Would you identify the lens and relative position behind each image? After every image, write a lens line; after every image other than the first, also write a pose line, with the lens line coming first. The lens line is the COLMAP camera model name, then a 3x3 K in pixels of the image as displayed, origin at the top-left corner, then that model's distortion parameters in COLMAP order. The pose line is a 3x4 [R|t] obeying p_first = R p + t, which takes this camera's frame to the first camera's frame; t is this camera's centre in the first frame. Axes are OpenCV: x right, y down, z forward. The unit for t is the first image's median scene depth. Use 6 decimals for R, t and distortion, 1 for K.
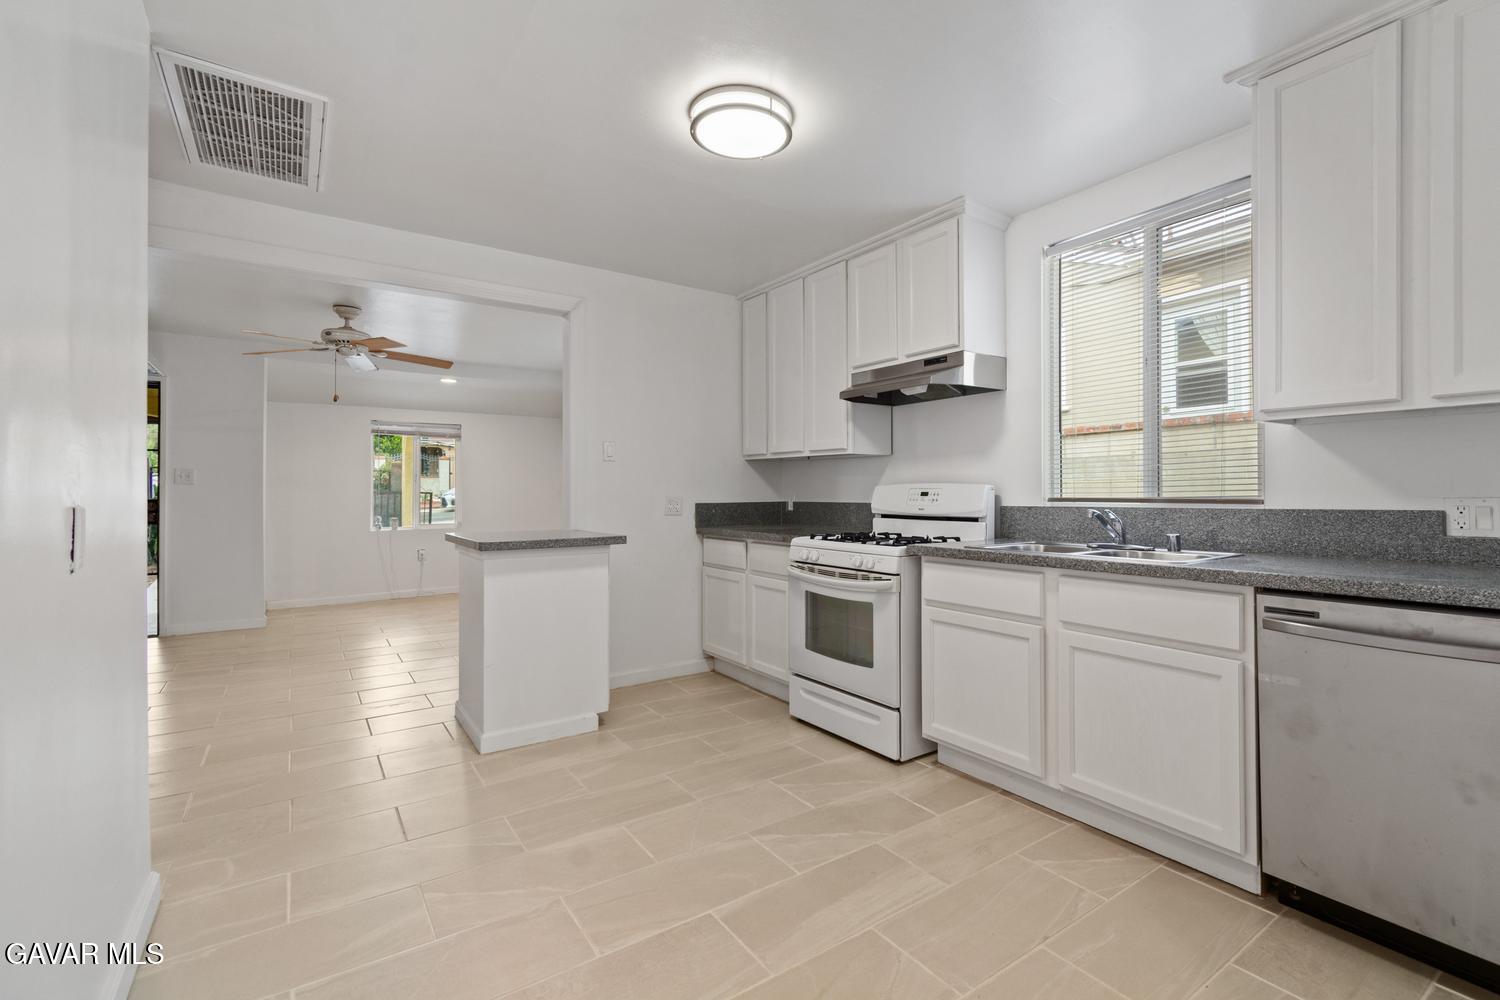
lens RADIAL K [[681.9, 0, 795.0], [0, 681.9, 491.8], [0, 0, 1]] dist [0.000214, -0.003449]
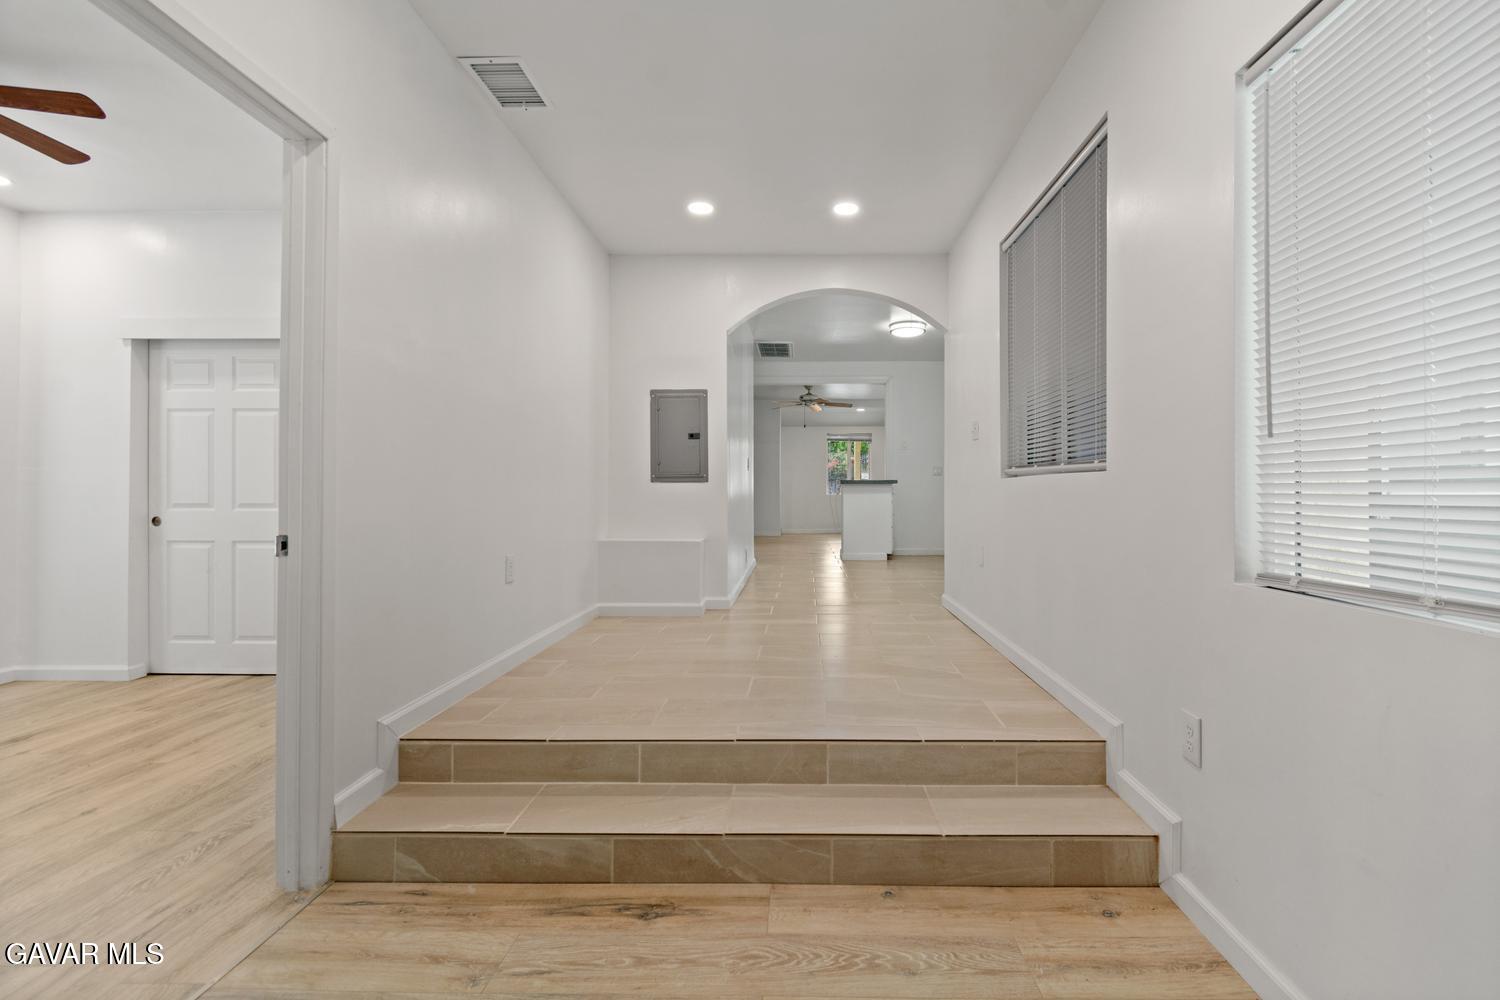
lens RADIAL K [[679.2, 0, 799.3], [0, 679.2, 486.9], [0, 0, 1]] dist [-0.000875, -0.004084]
pose [[0.803613, -0.002106, -0.595149, 0.605031], [-0.000606, 0.999990, -0.004358, 0.068208], [0.595152, 0.003863, 0.803604, -0.758710]]
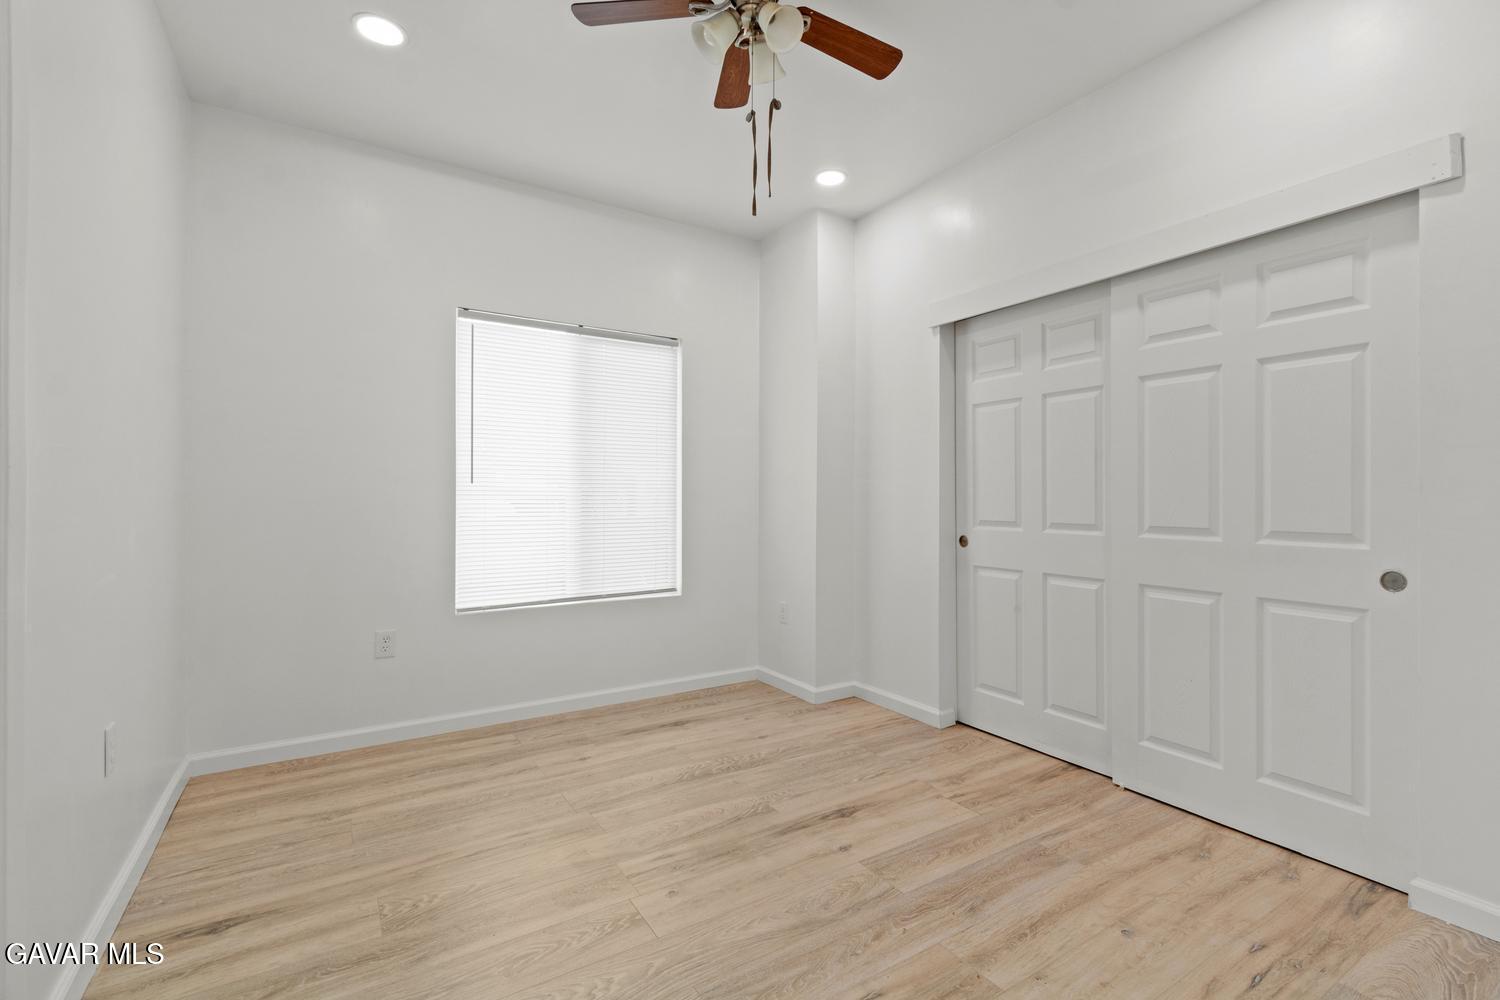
lens RADIAL K [[681.9, 0, 795.0], [0, 681.9, 491.8], [0, 0, 1]] dist [0.000214, -0.003449]
pose [[-0.040627, -0.004511, -0.999164, 0.174853], [0.002331, 0.999987, -0.004609, 0.059630], [0.999172, -0.002516, -0.040616, -0.703883]]
